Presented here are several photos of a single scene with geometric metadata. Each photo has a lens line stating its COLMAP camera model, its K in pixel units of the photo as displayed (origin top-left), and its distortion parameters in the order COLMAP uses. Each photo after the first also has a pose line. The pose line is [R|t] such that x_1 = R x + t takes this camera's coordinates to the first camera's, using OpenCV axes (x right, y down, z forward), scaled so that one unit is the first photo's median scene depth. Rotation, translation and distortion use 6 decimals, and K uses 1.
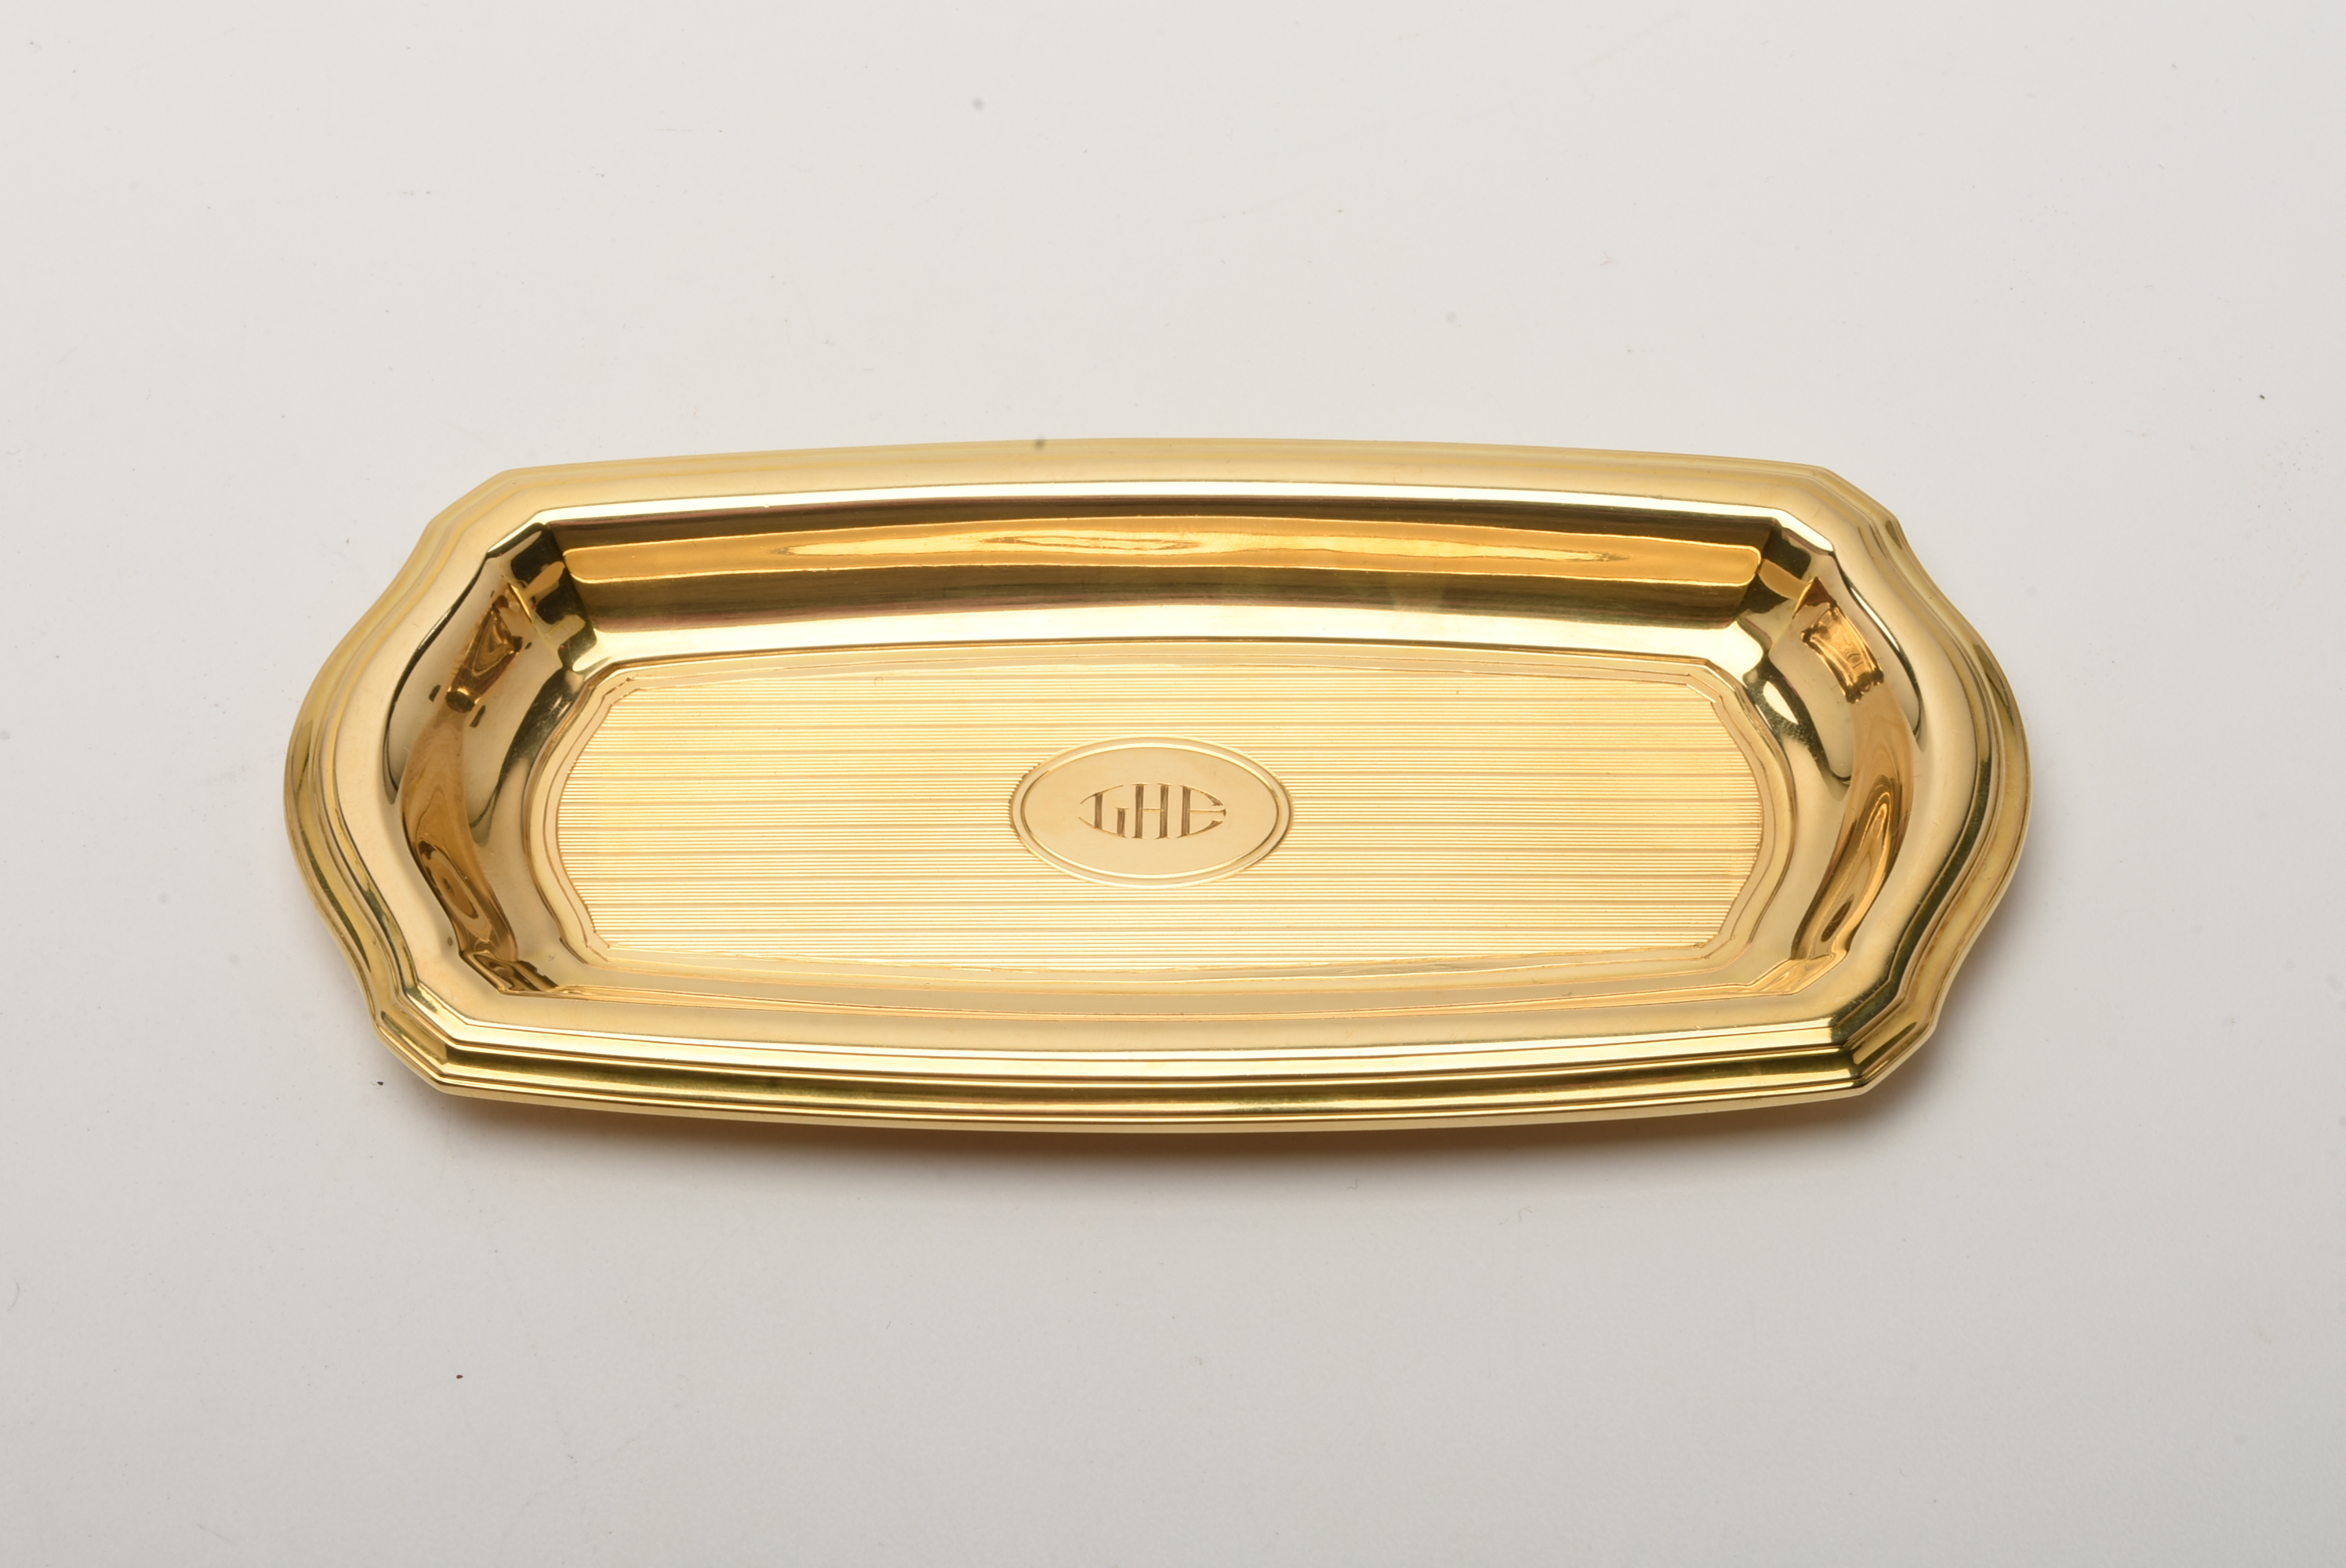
lens RADIAL K [[5337.1, 0, 1161.0], [0, 5337.1, 794.2], [0, 0, 1]] dist [-0.023901, 0.000000]
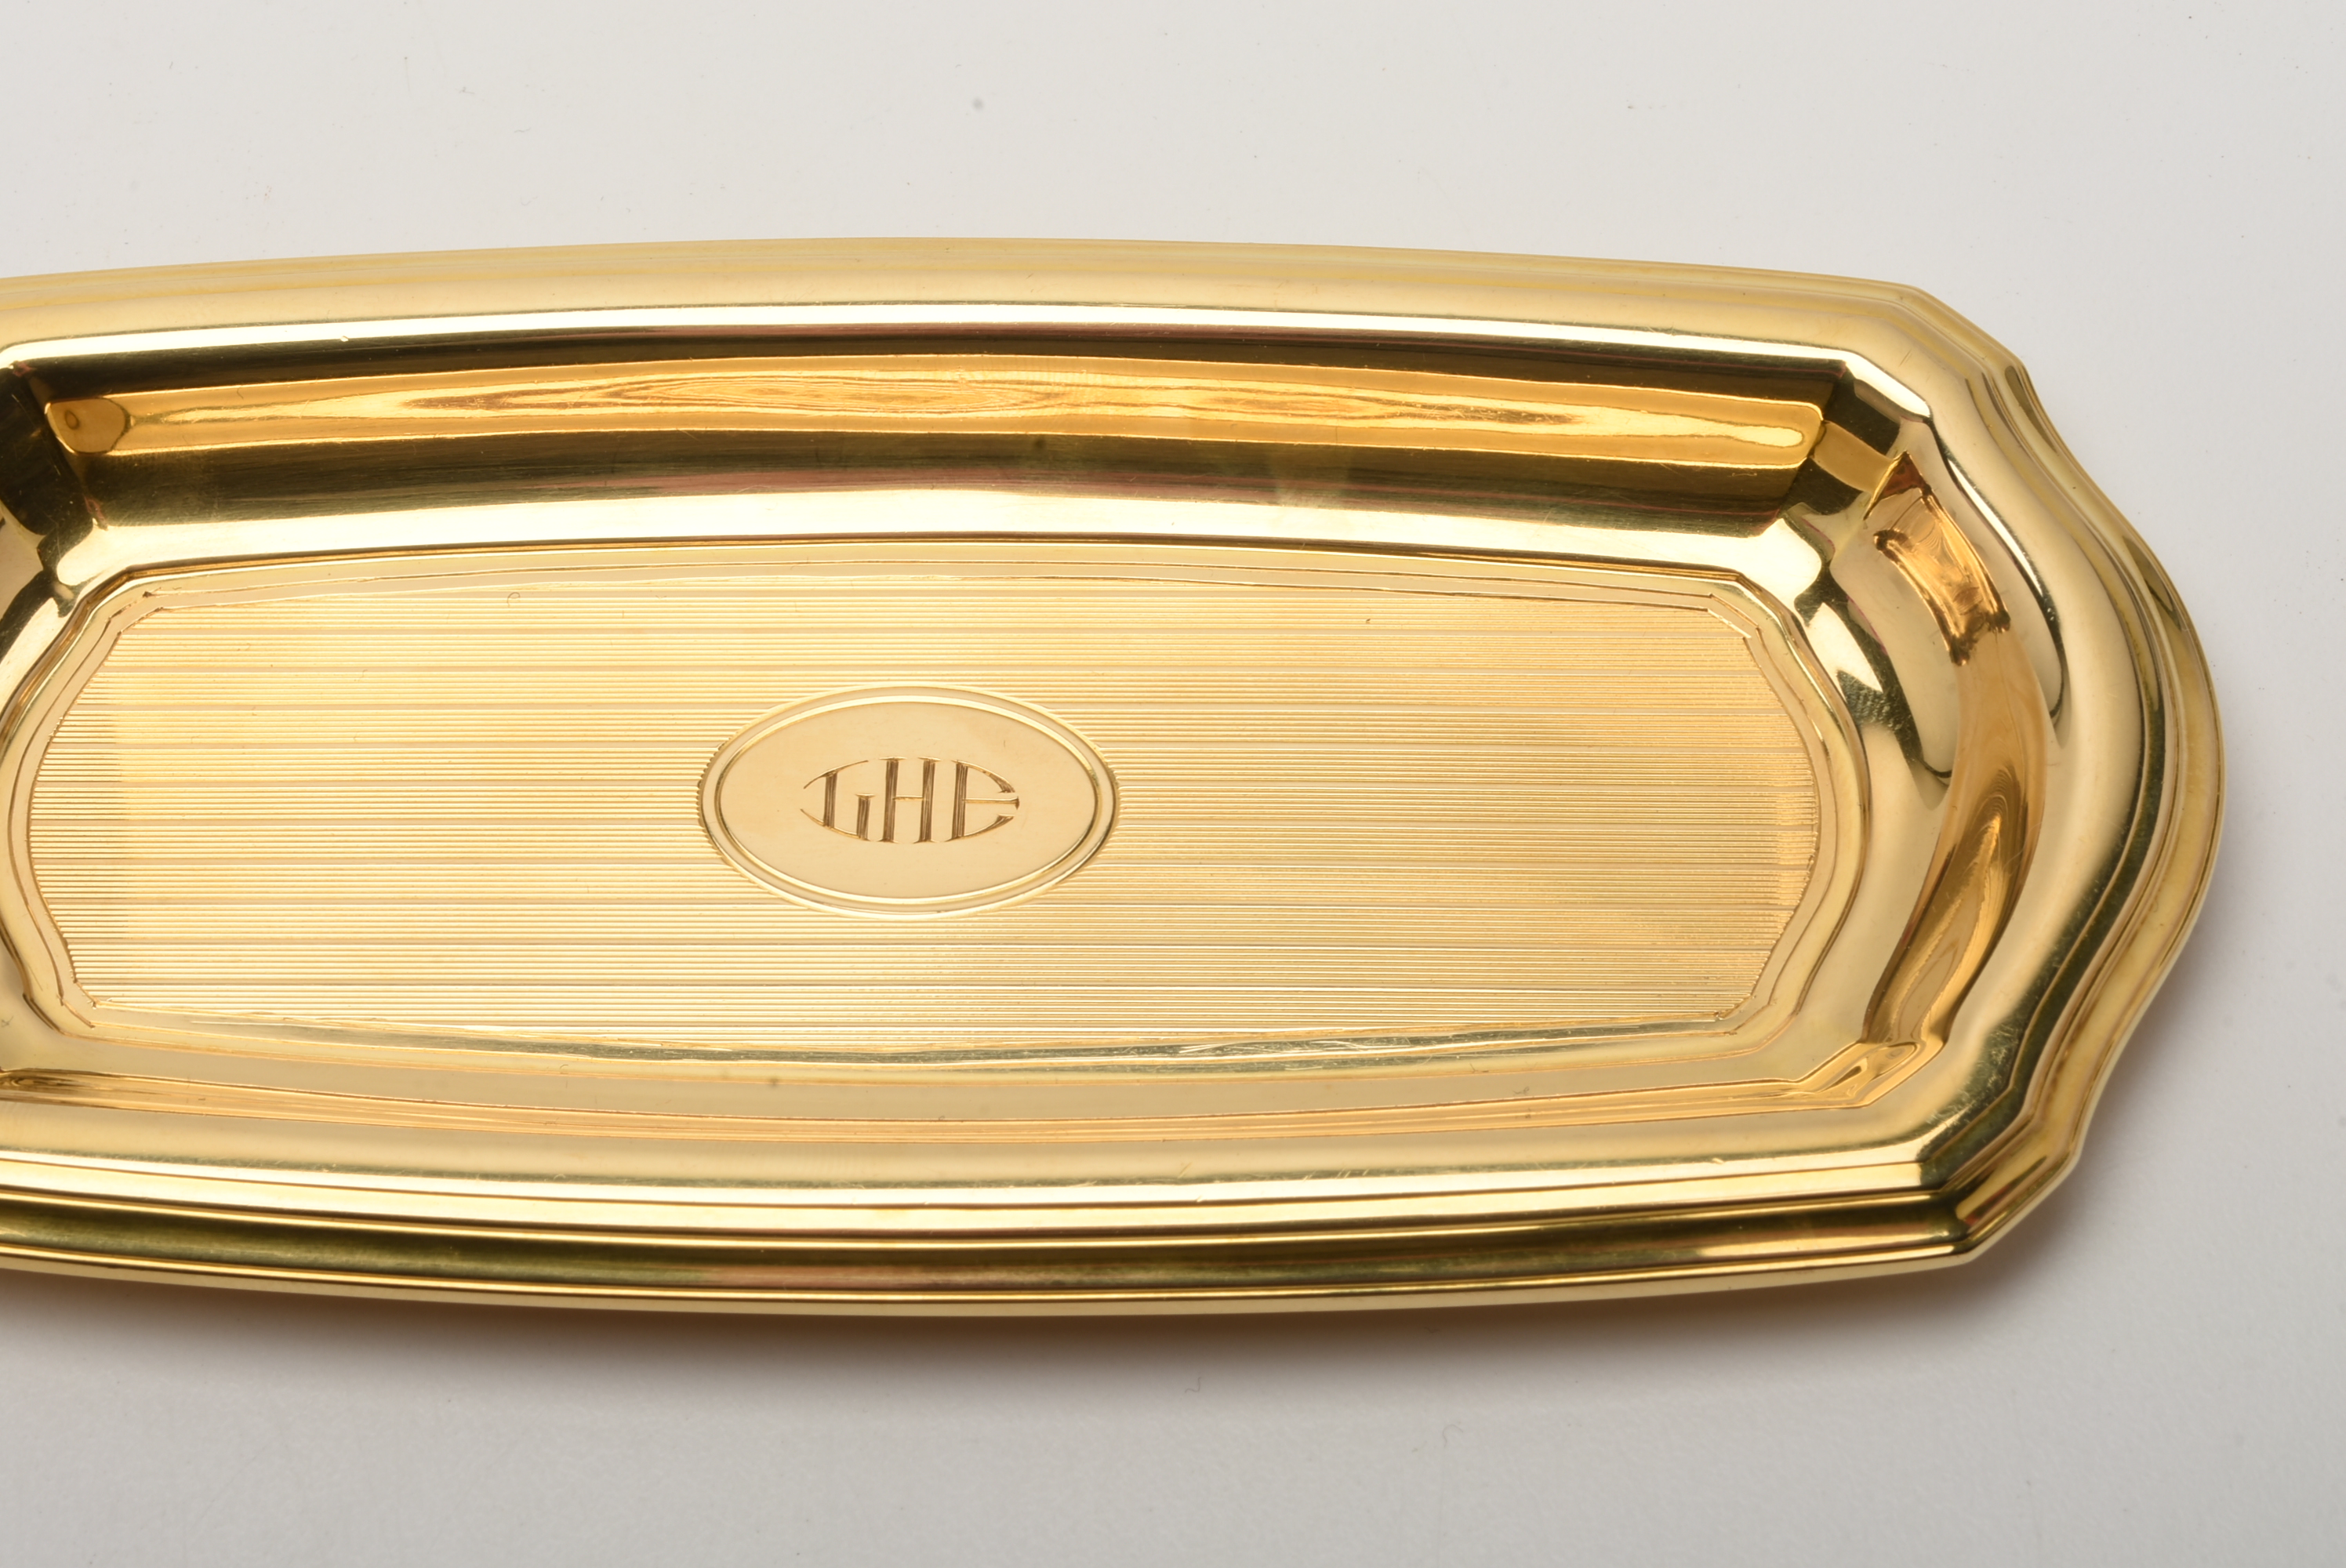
lens RADIAL K [[5337.1, 0, 1189.4], [0, 5337.1, 774.6], [0, 0, 1]] dist [-0.023901, 0.000000]
pose [[0.999973, 0.003298, -0.006542, 0.038022], [-0.002922, 0.998392, 0.056605, -0.038276], [0.006718, -0.056585, 0.998375, 0.330807]]
